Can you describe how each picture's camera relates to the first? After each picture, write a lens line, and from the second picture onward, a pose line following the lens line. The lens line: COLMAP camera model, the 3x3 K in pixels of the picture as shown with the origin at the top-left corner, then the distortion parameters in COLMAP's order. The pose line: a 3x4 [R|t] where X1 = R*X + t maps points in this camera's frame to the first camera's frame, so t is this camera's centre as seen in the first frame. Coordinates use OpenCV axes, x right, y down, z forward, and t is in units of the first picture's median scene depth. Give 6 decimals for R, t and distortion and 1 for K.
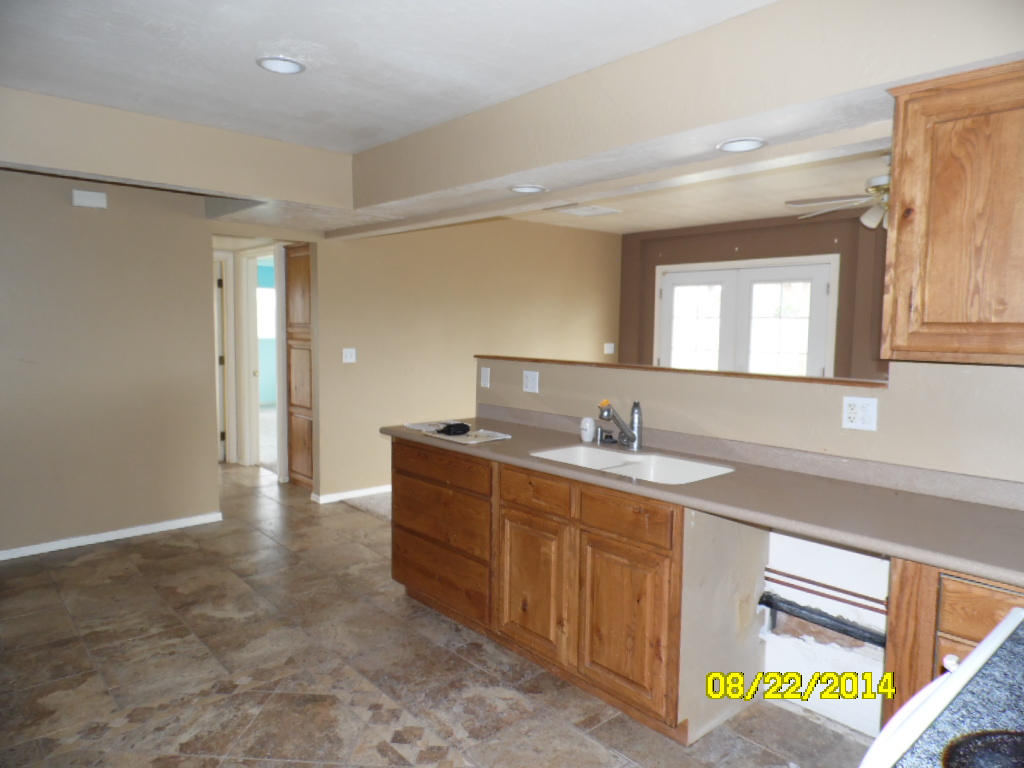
lens RADIAL K [[679.2, 0, 511.3], [0, 679.2, 384.1], [0, 0, 1]] dist [0.004397, -0.007537]
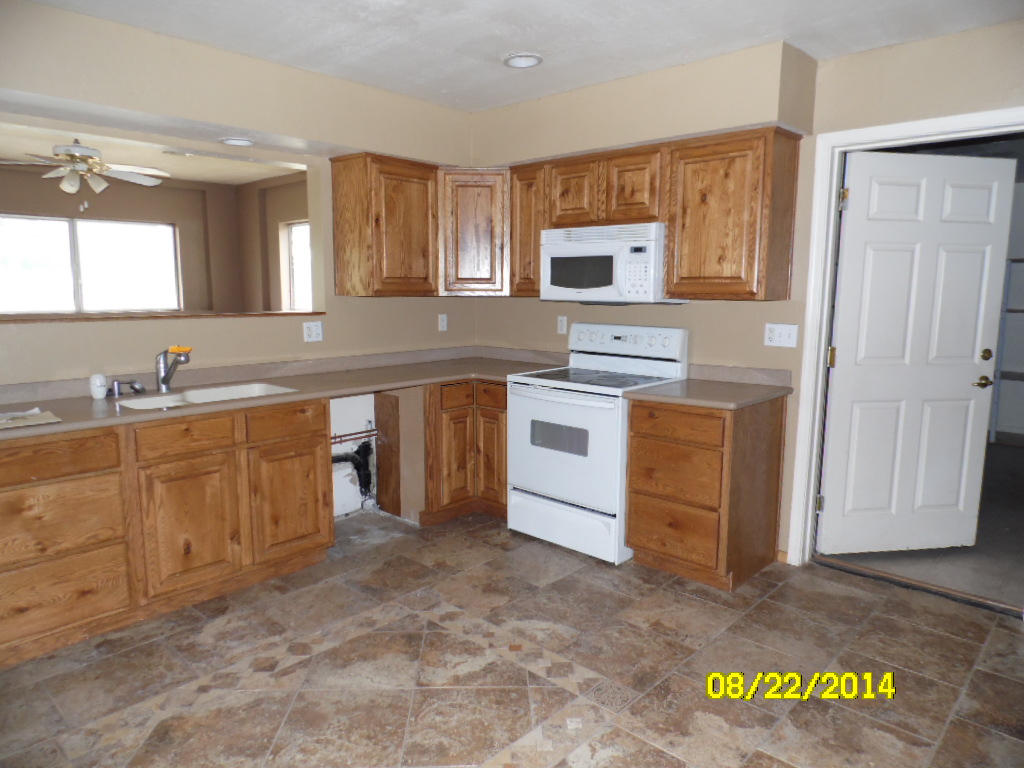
lens RADIAL K [[679.2, 0, 511.4], [0, 679.2, 380.9], [0, 0, 1]] dist [0.004397, -0.007537]
pose [[-0.096082, -0.145900, 0.984622, -1.110474], [0.080524, 0.984818, 0.153787, -0.050933], [-0.992111, 0.094062, -0.082875, 0.626679]]
